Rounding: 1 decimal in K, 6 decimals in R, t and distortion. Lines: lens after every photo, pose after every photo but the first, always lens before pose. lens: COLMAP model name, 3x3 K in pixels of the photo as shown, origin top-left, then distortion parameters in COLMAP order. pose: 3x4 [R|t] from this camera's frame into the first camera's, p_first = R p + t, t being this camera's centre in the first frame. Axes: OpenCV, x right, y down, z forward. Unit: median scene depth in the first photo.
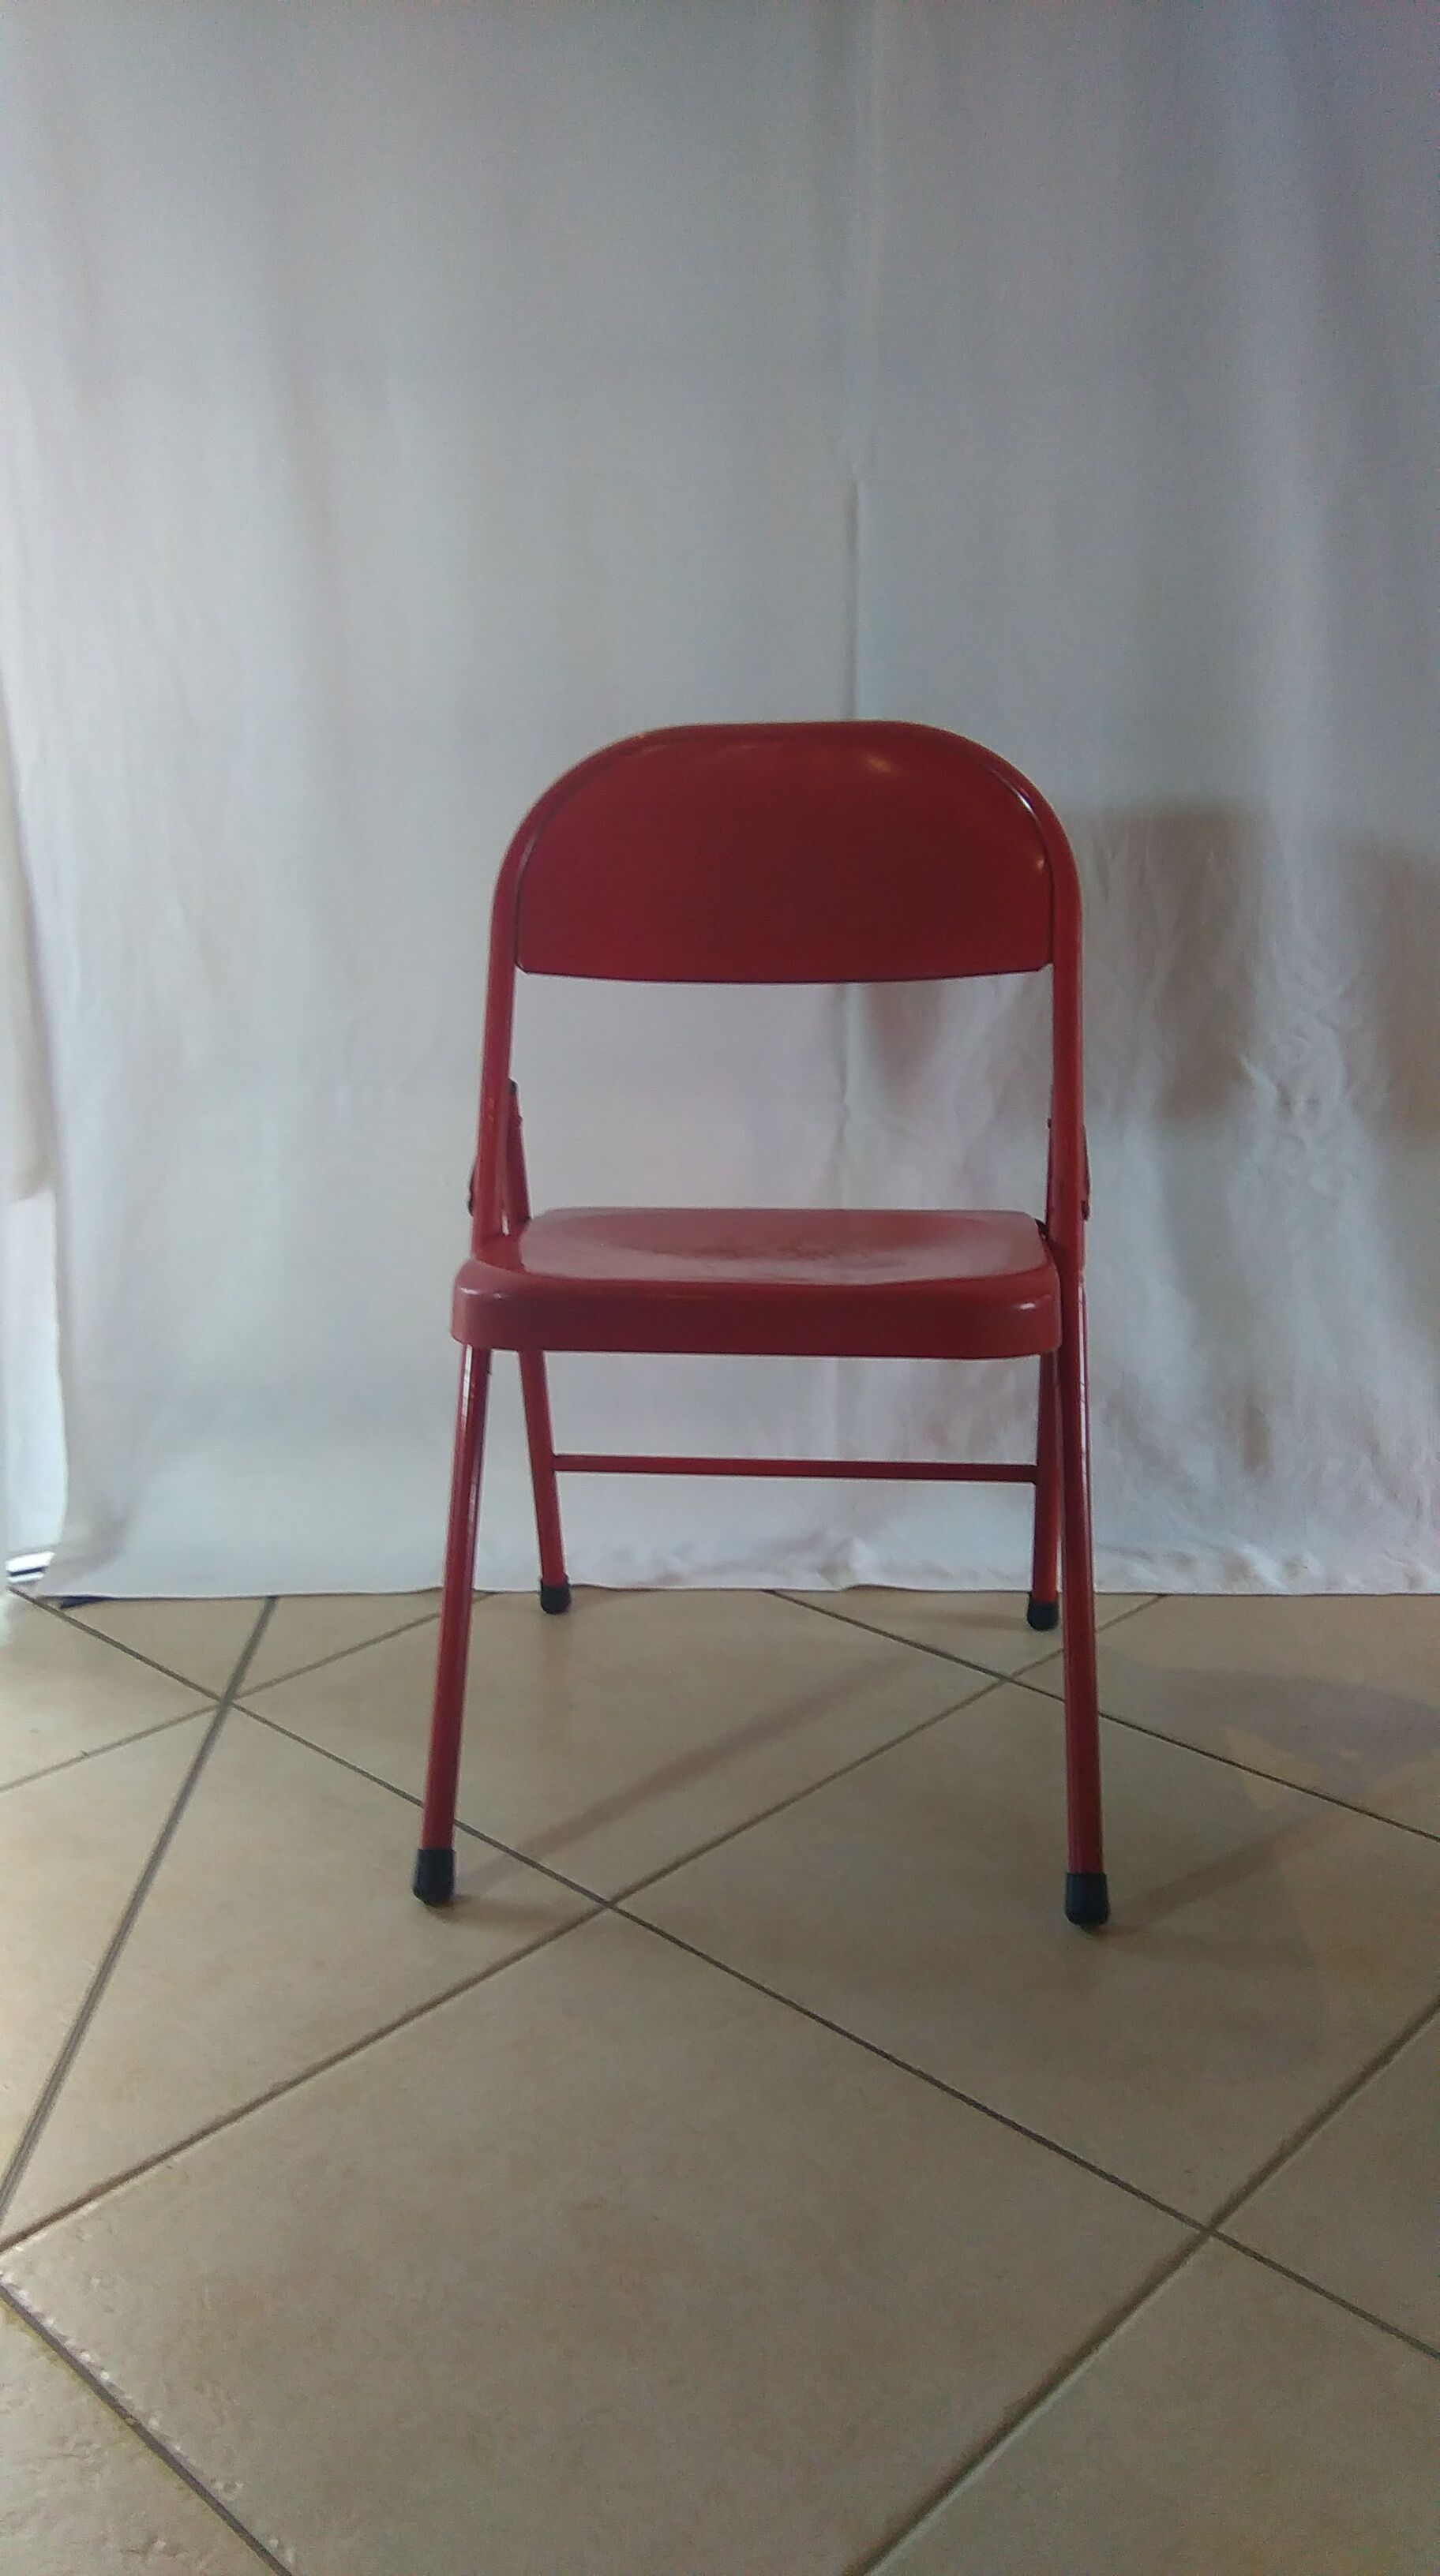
lens RADIAL K [[2135.7, 0, 723.6], [0, 2135.7, 1215.0], [0, 0, 1]] dist [-0.001191, 0.005869]
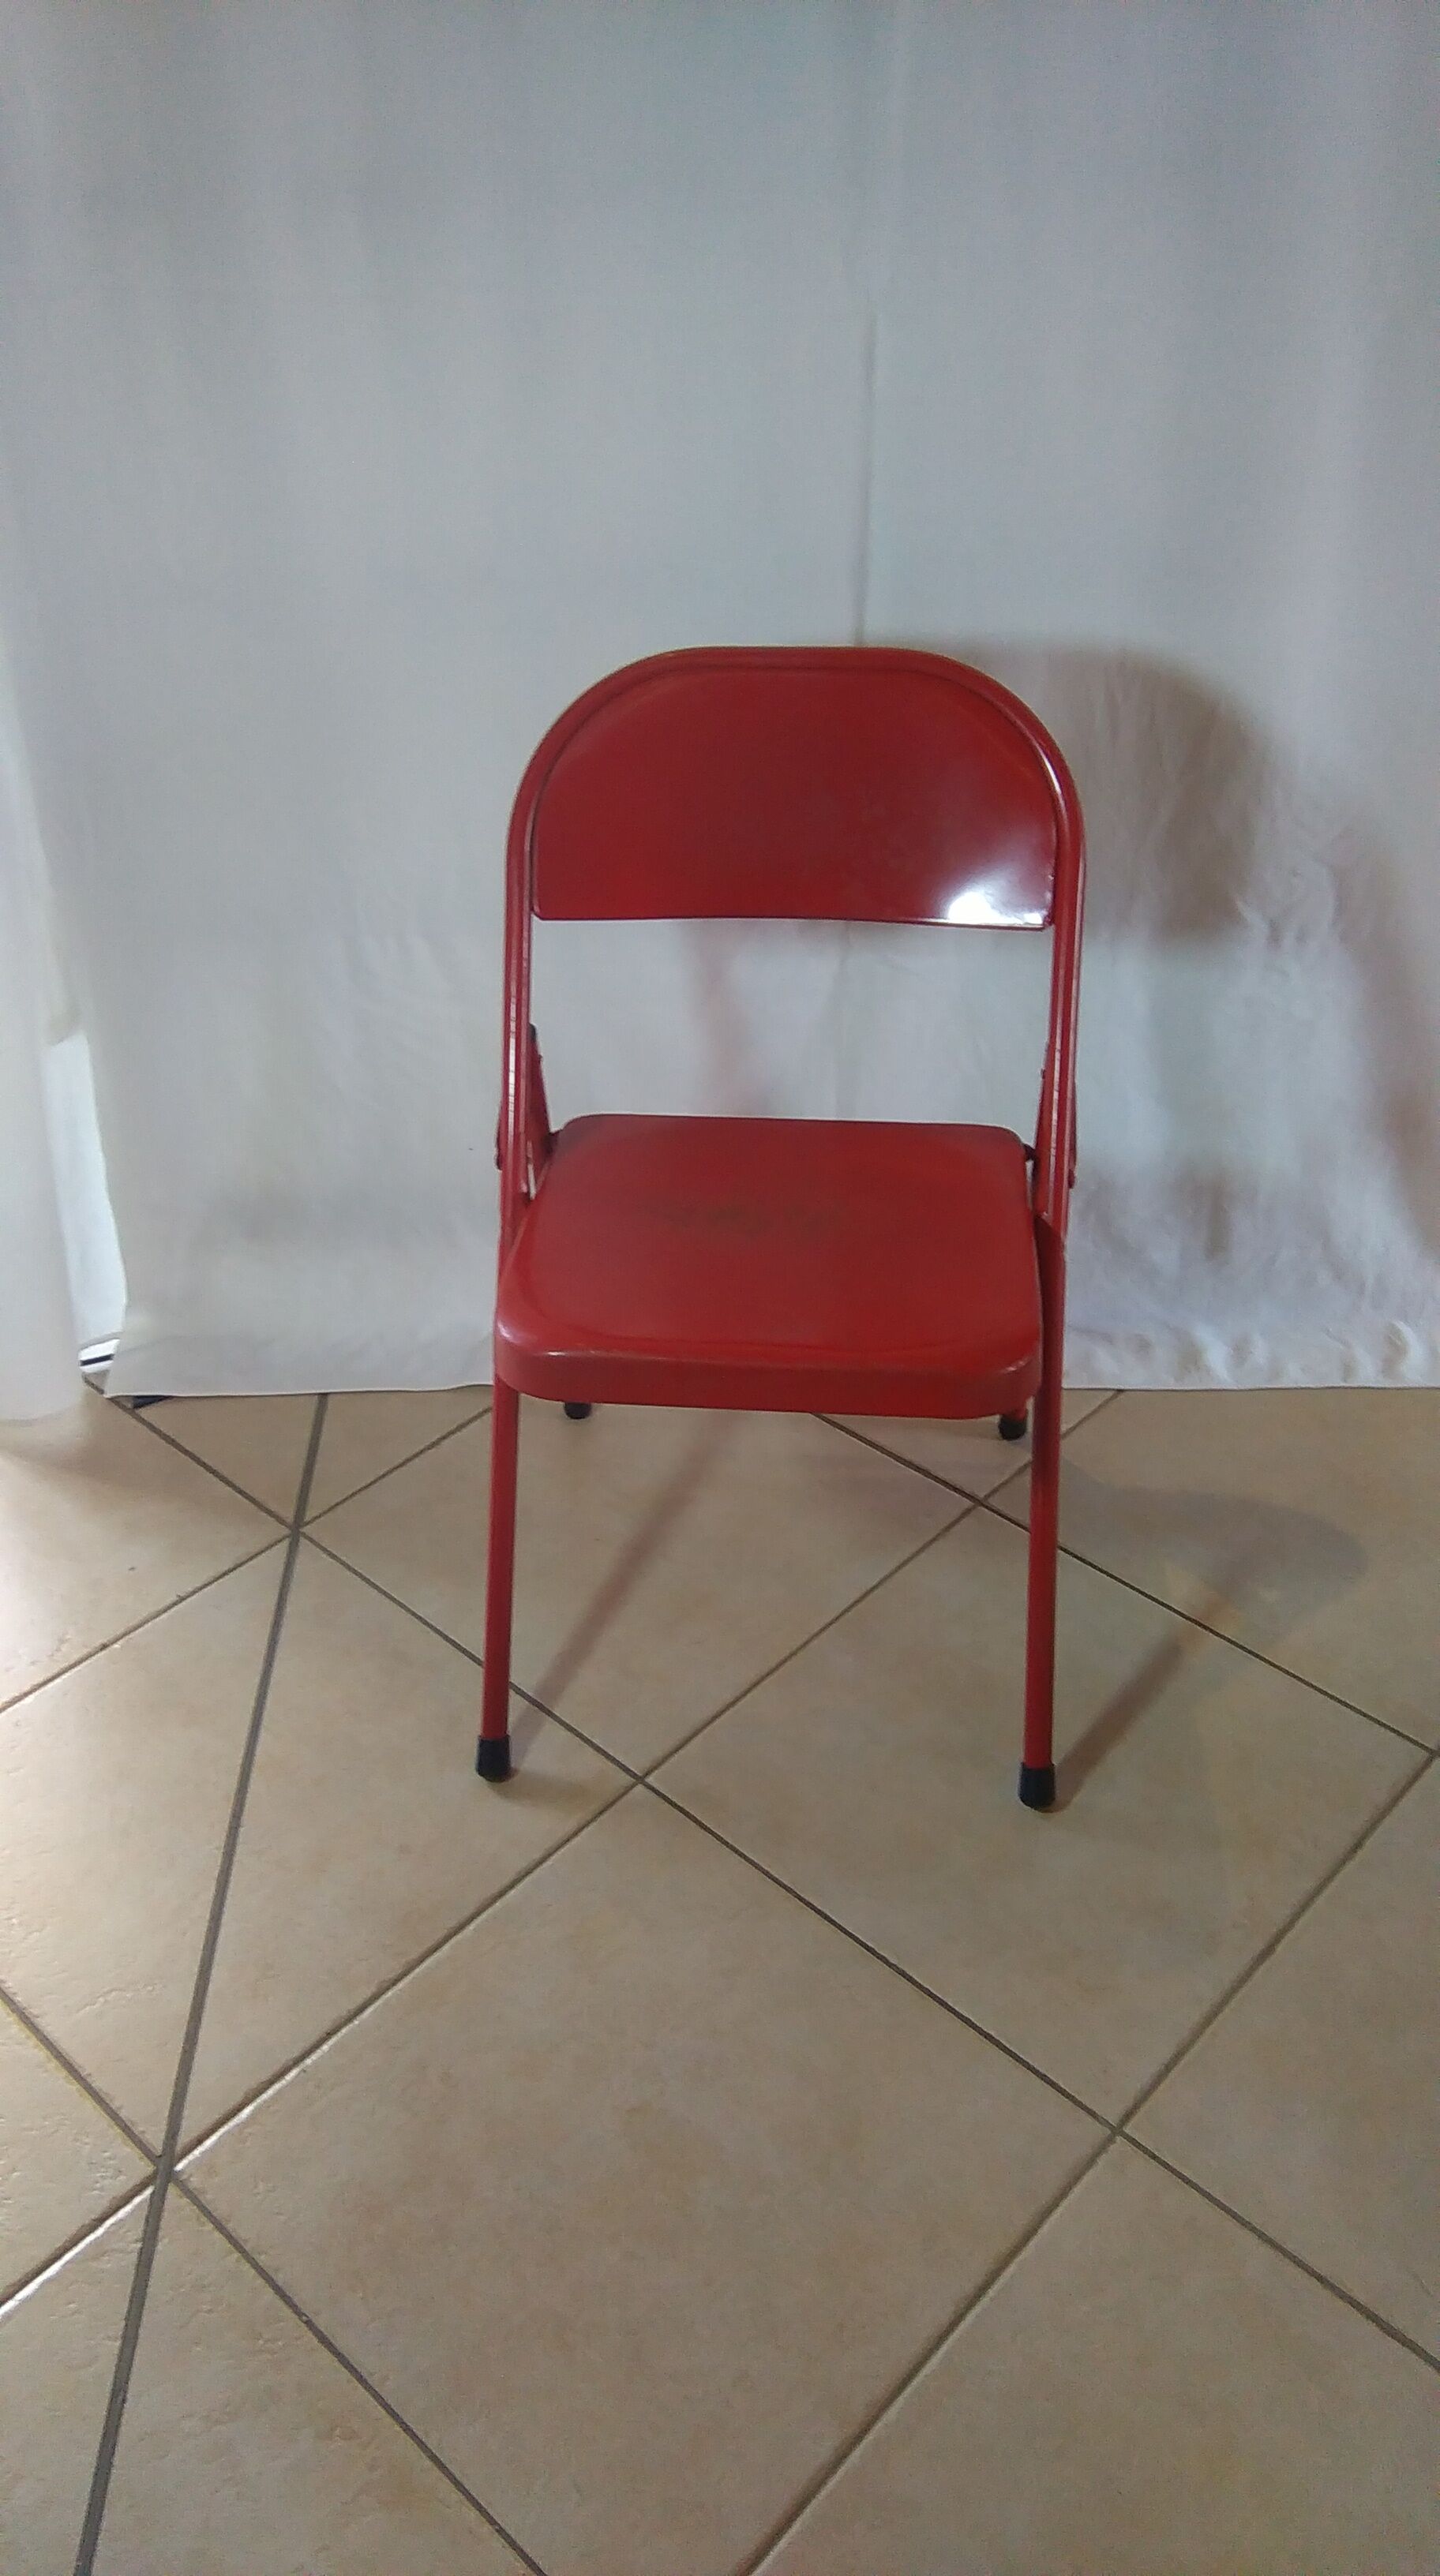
lens RADIAL K [[2114.5, 0, 716.1], [0, 2114.5, 1228.4], [0, 0, 1]] dist [0.009228, 0.001017]
pose [[0.999968, -0.001665, 0.007857, -0.017016], [-0.001260, 0.933629, 0.358239, -0.337901], [-0.007932, -0.358237, 0.933597, -0.000159]]
